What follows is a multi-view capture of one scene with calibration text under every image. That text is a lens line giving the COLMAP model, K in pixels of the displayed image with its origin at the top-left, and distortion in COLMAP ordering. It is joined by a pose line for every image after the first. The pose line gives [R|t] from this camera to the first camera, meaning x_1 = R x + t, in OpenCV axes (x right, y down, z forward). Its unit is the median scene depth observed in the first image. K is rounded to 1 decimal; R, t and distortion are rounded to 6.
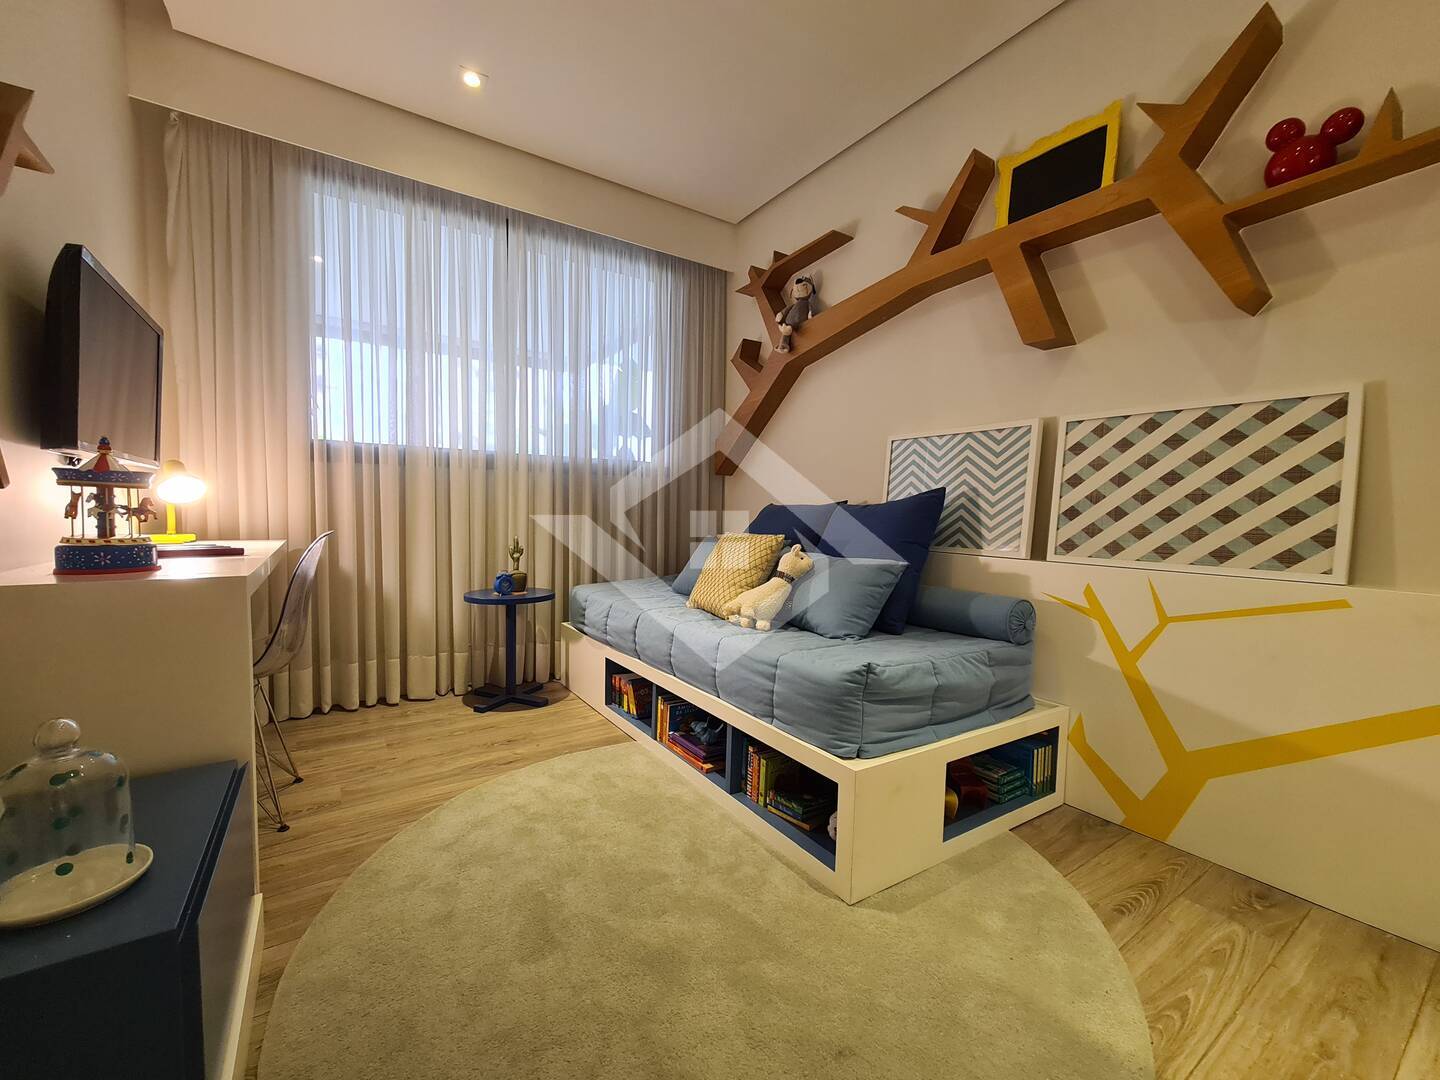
lens RADIAL K [[581.4, 0, 717.4], [0, 581.4, 544.6], [0, 0, 1]] dist [0.001273, -0.011708]
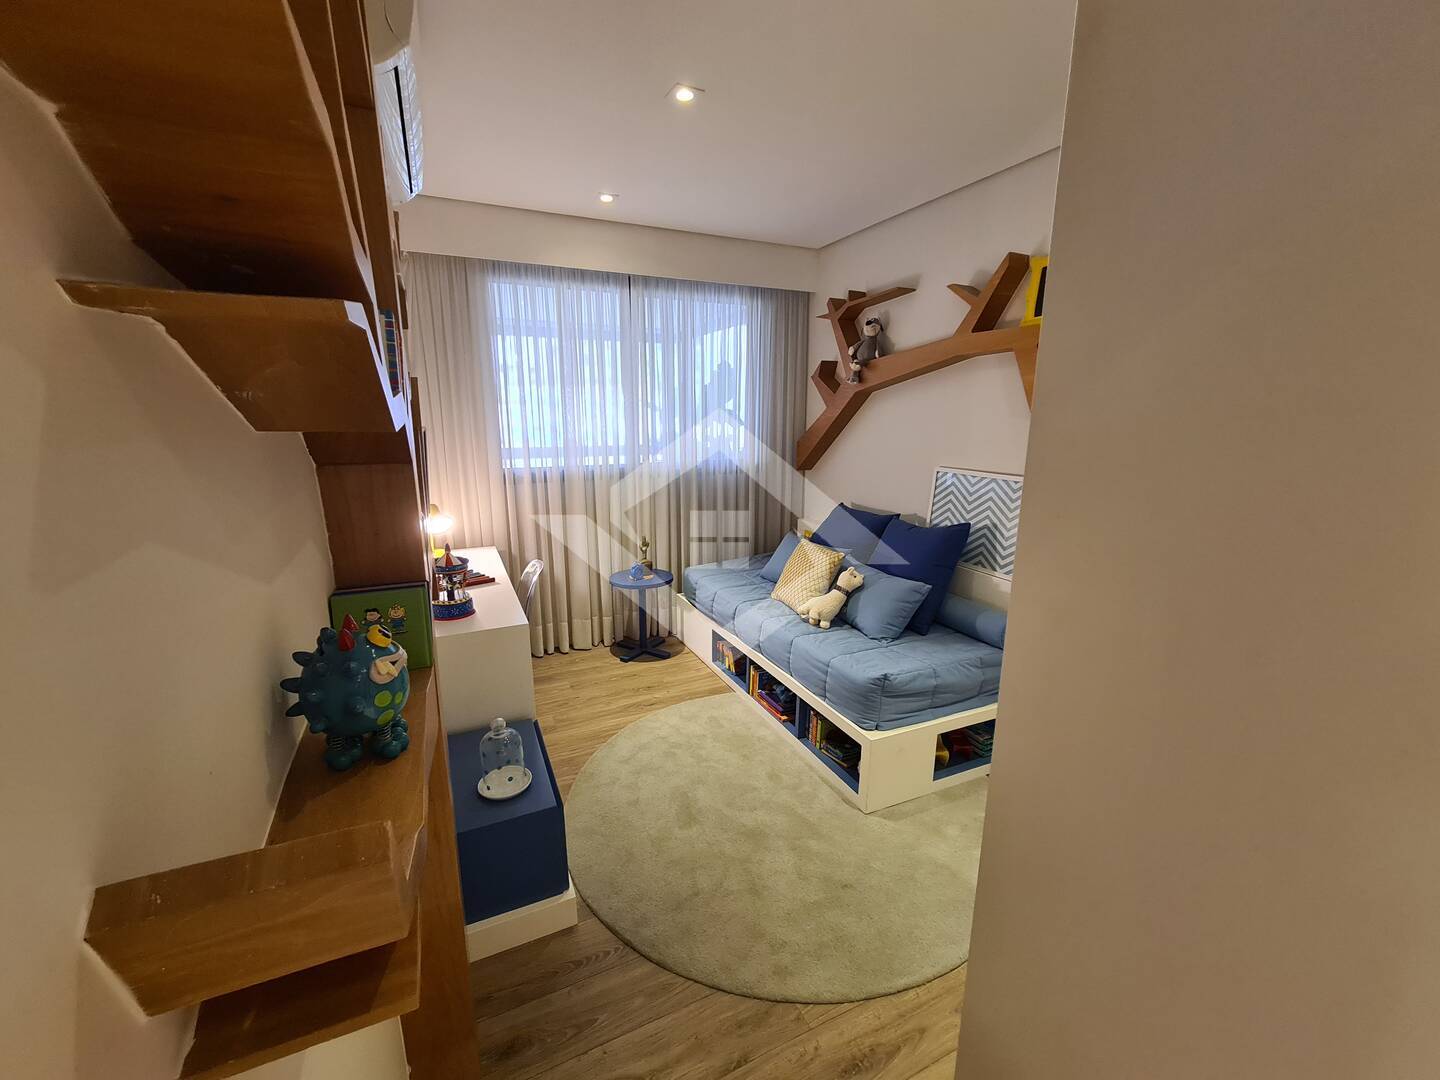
lens RADIAL K [[581.6, 0, 717.5], [0, 581.6, 541.0], [0, 0, 1]] dist [-0.010288, 0.000098]
pose [[0.988553, 0.016775, -0.149937, 0.027299], [0.006754, 0.987883, 0.155054, -0.266969], [0.150721, -0.154291, 0.976462, -0.367127]]
